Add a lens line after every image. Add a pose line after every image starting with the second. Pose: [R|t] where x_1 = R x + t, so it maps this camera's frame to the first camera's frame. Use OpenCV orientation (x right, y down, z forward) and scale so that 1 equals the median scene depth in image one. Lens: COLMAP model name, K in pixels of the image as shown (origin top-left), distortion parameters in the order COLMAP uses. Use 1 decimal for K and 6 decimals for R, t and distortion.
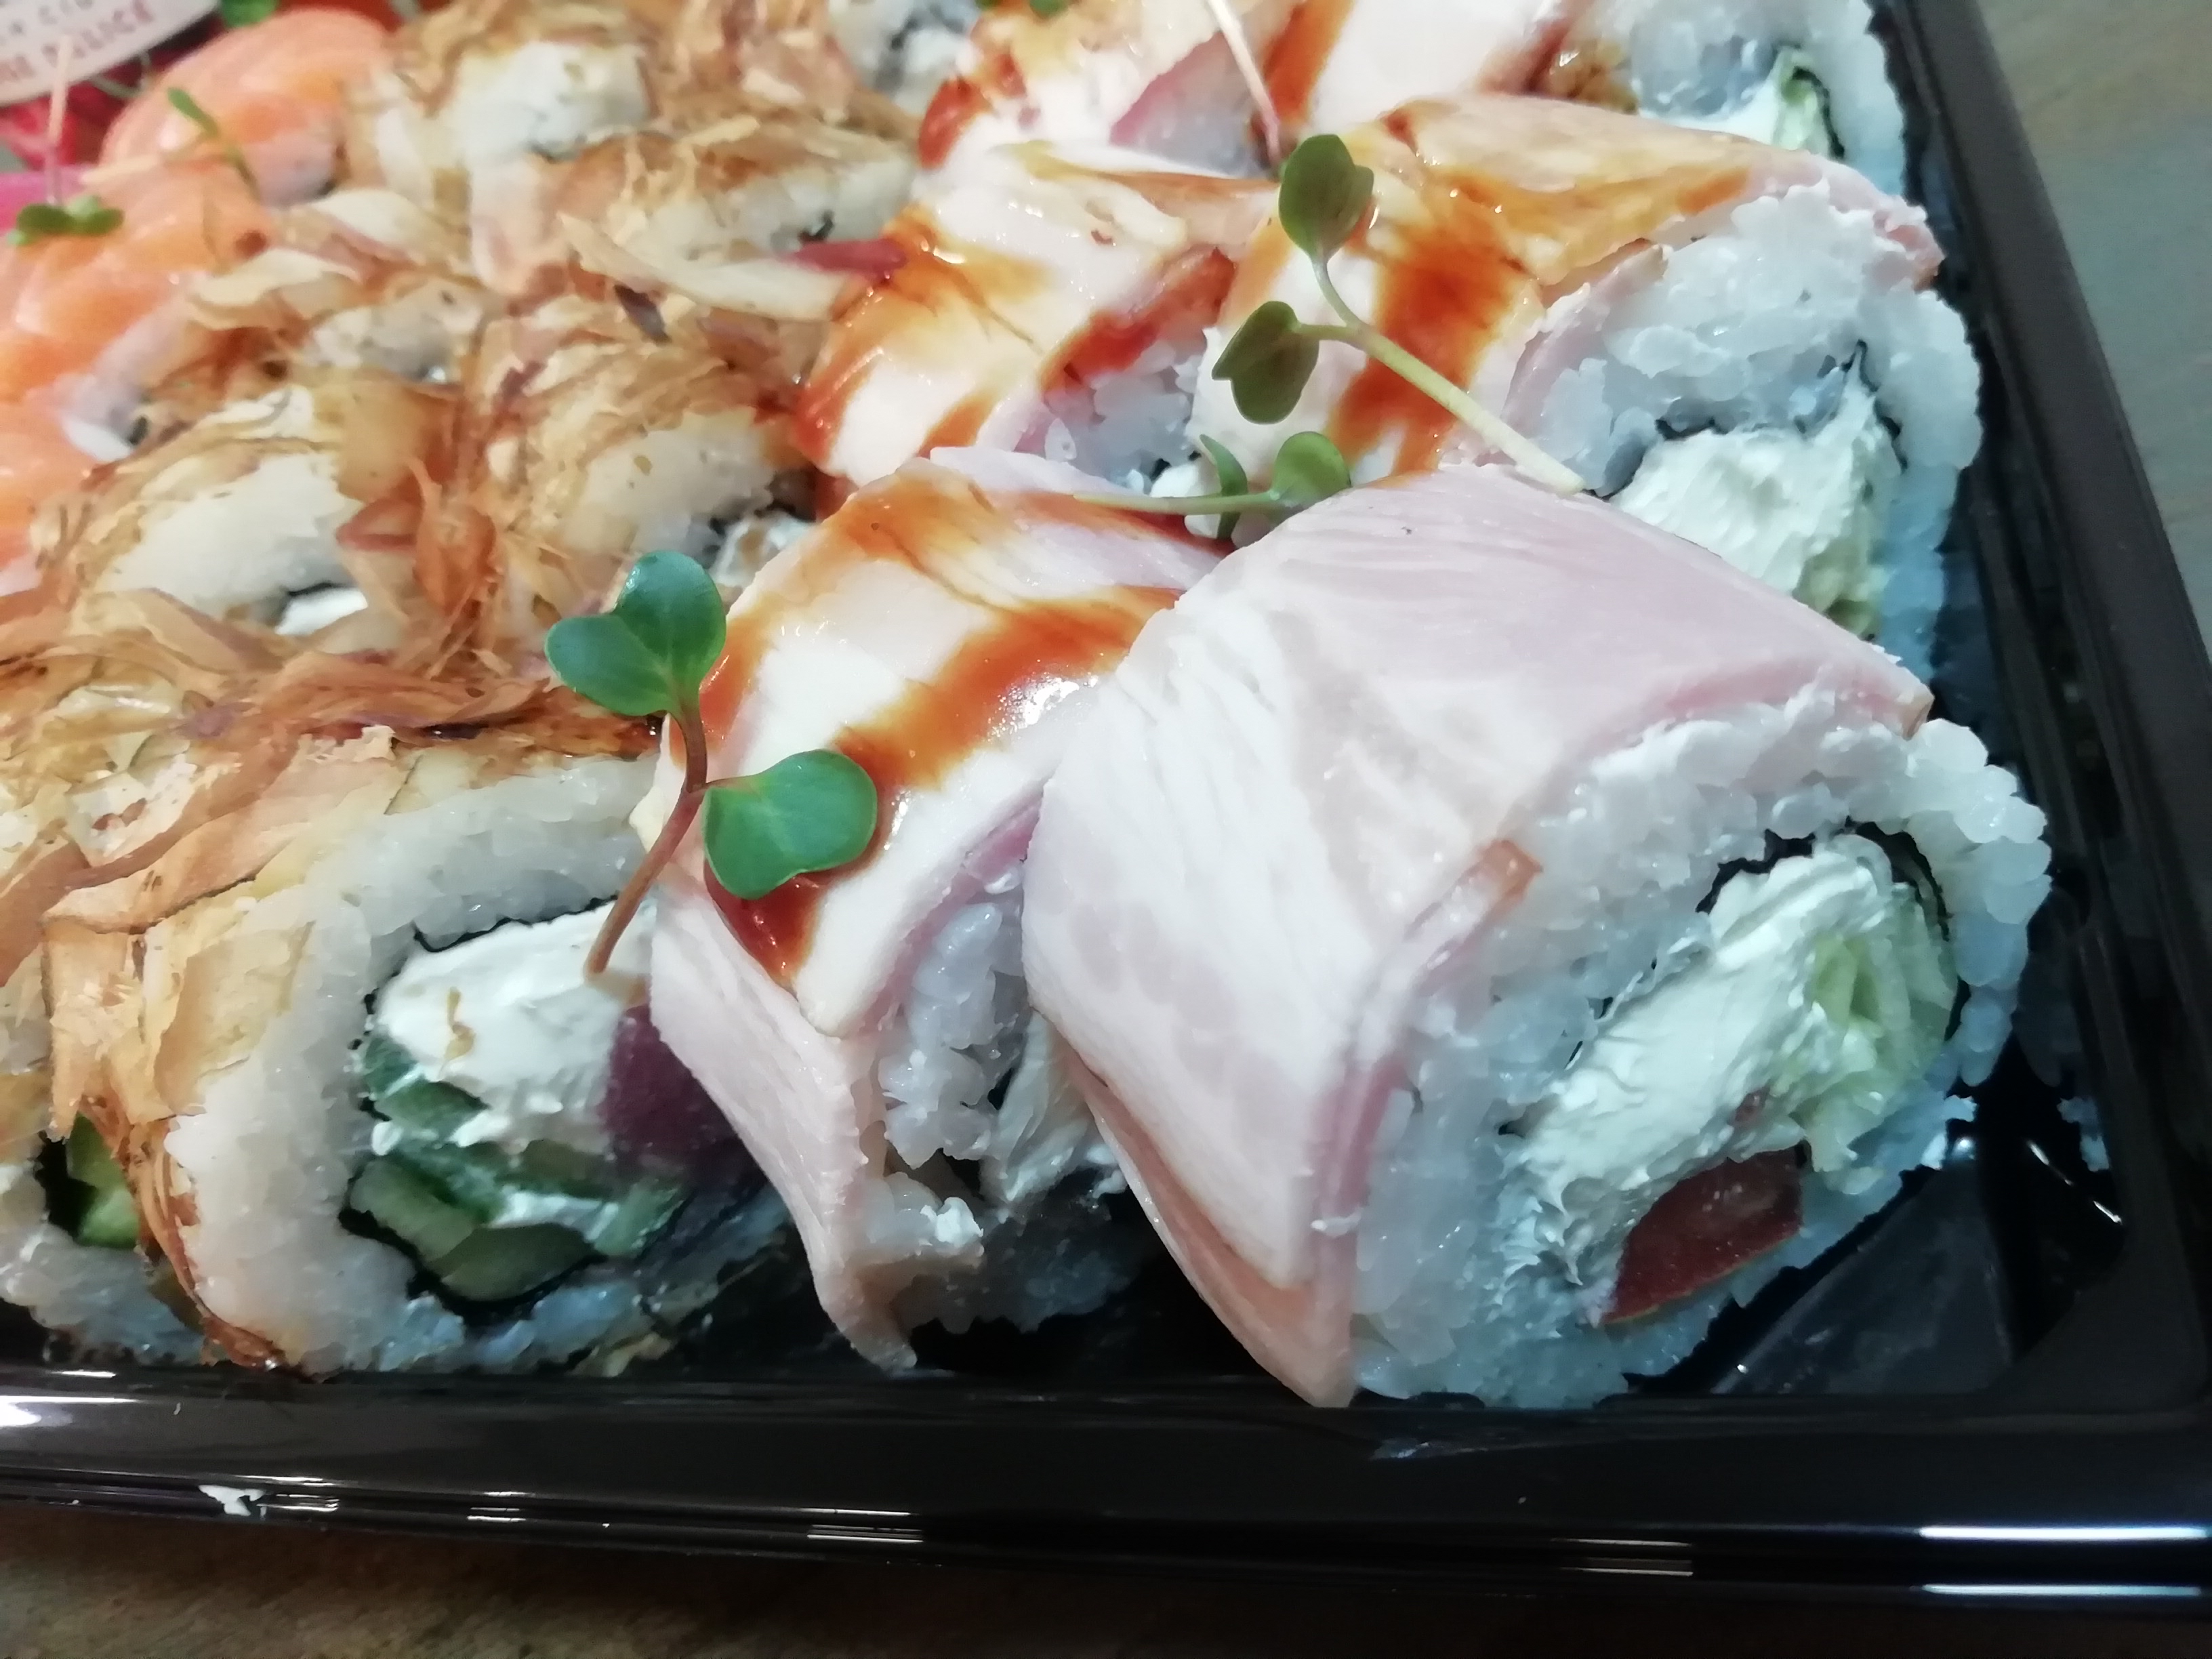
lens RADIAL K [[1732.3, 0, 1106.0], [0, 1732.3, 829.5], [0, 0, 1]] dist [-0.002219, -0.095267]
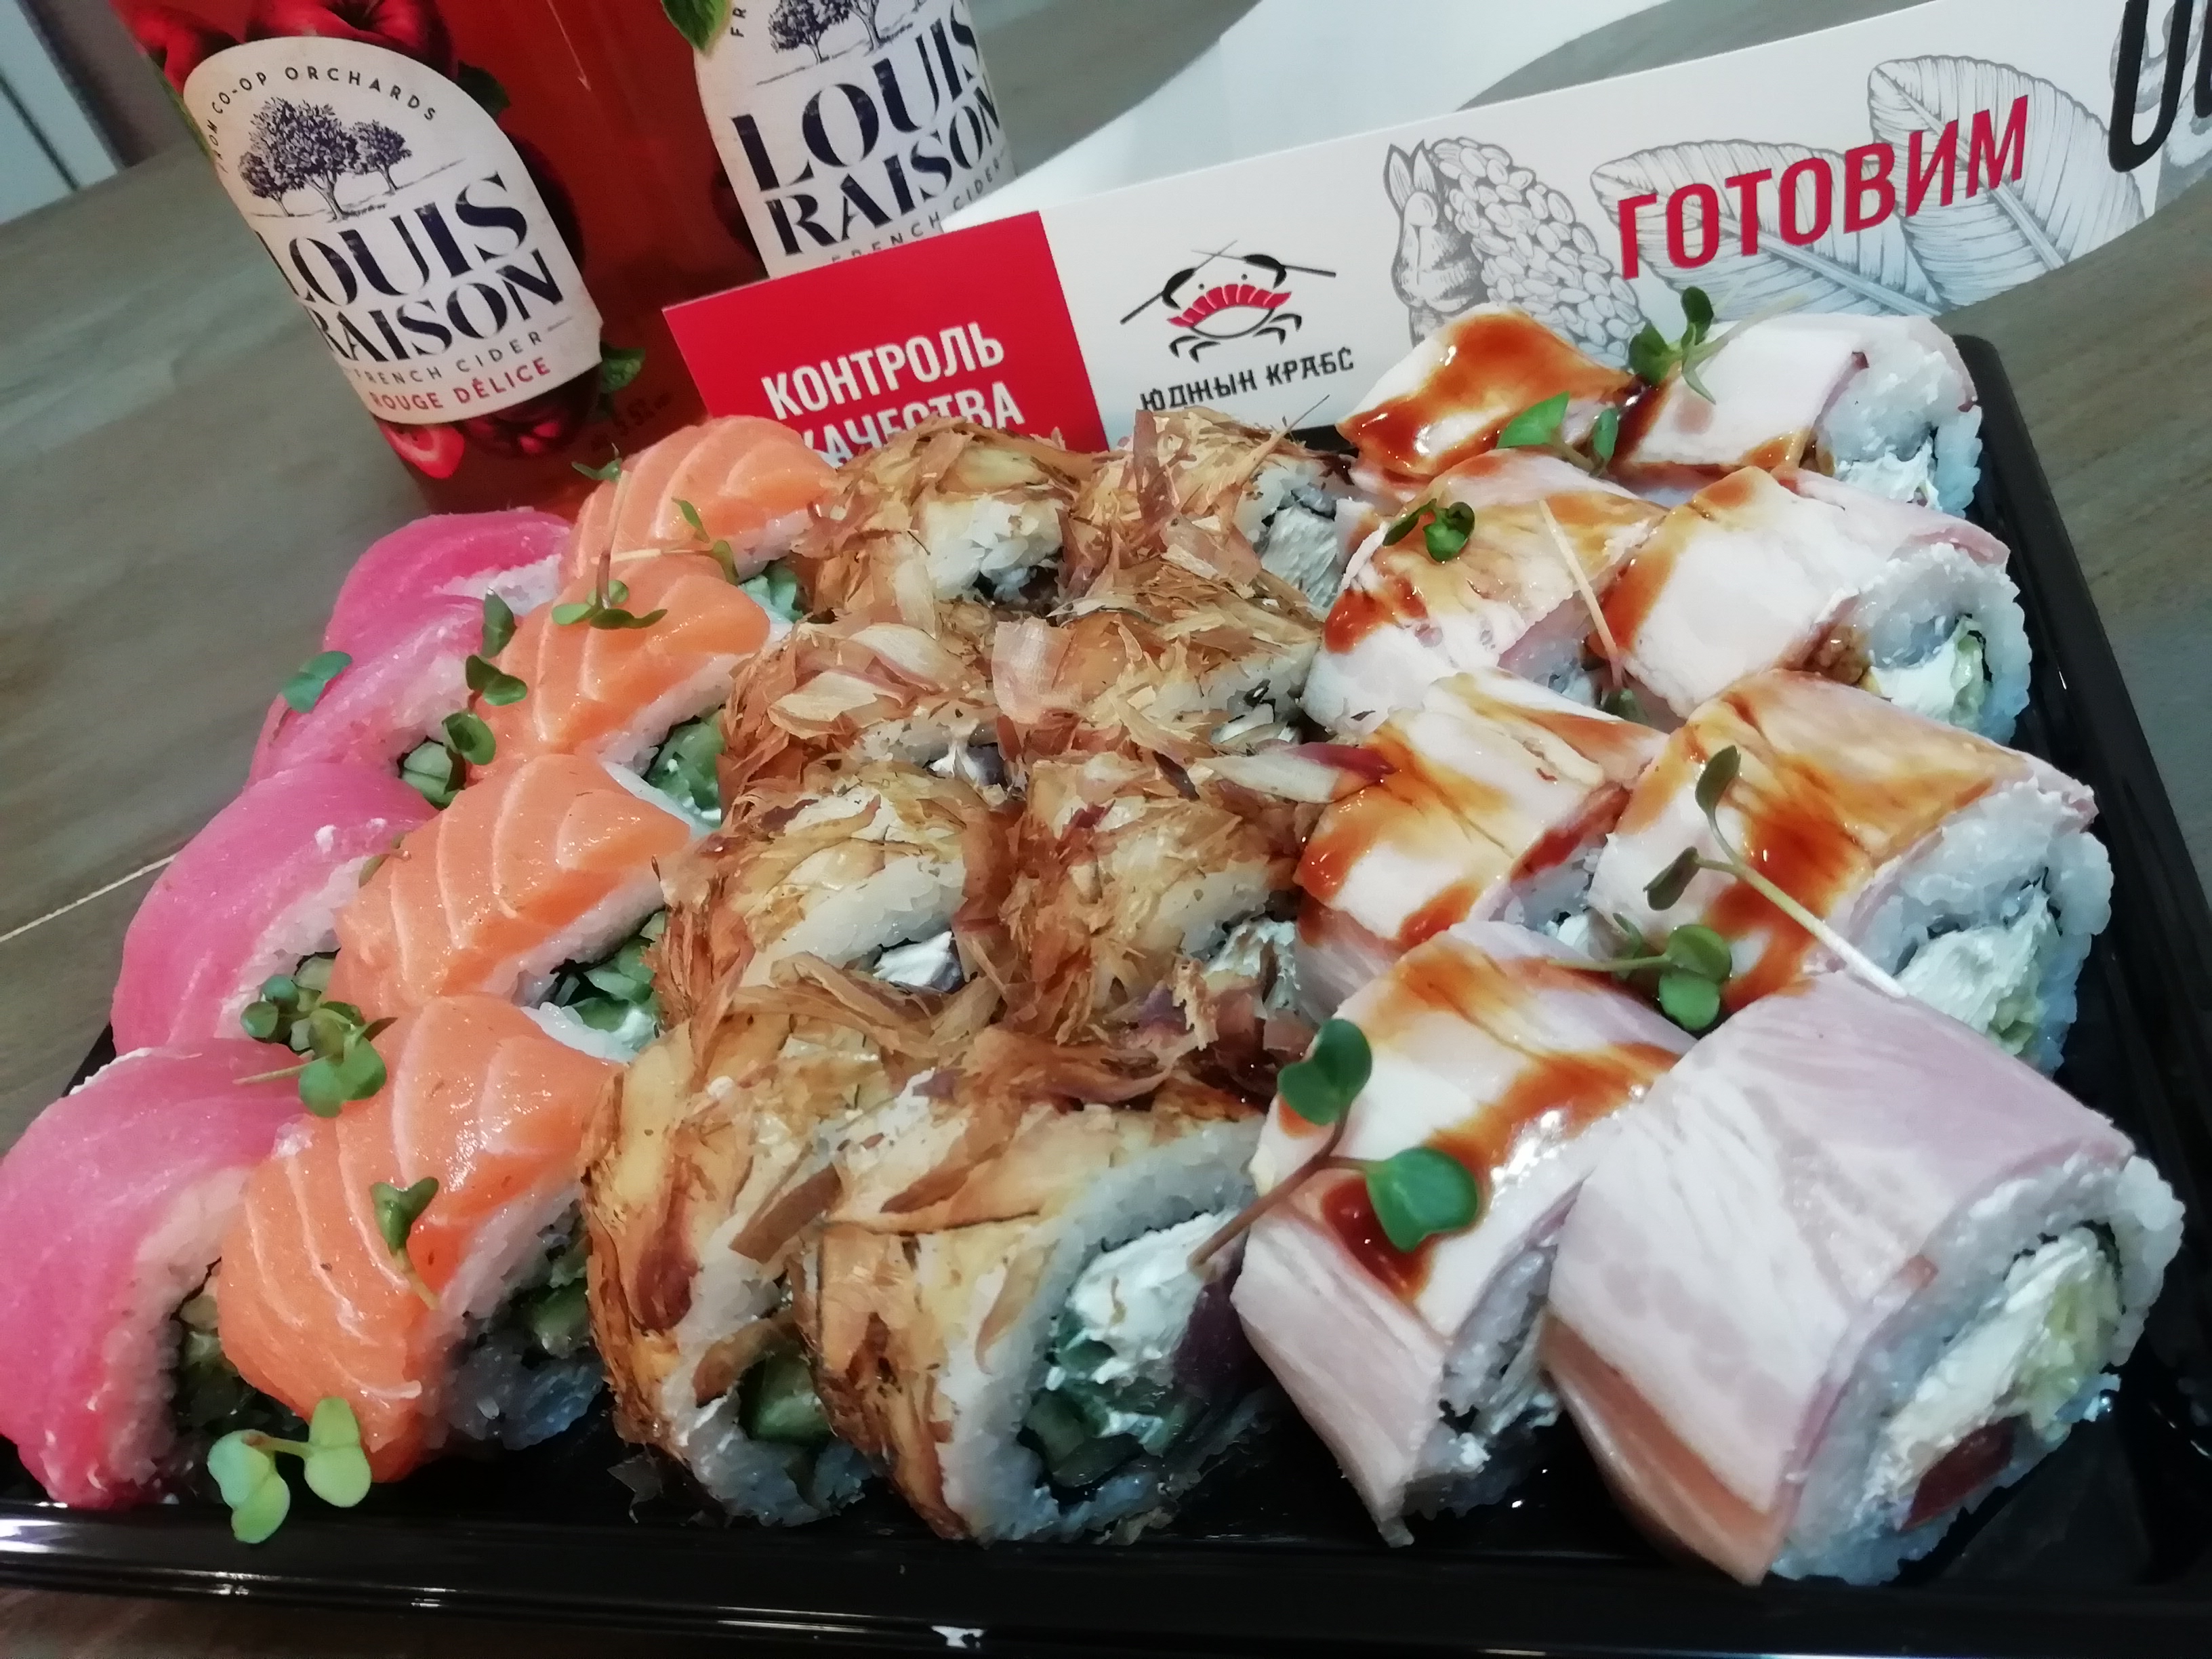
lens RADIAL K [[1651.9, 0, 1106.0], [0, 1651.9, 829.5], [0, 0, 1]] dist [0.001831, -0.057879]
pose [[0.998802, 0.036786, 0.032265, -0.444824], [-0.034372, 0.996782, -0.072424, -0.185549], [-0.034826, 0.071228, 0.996852, -0.428122]]
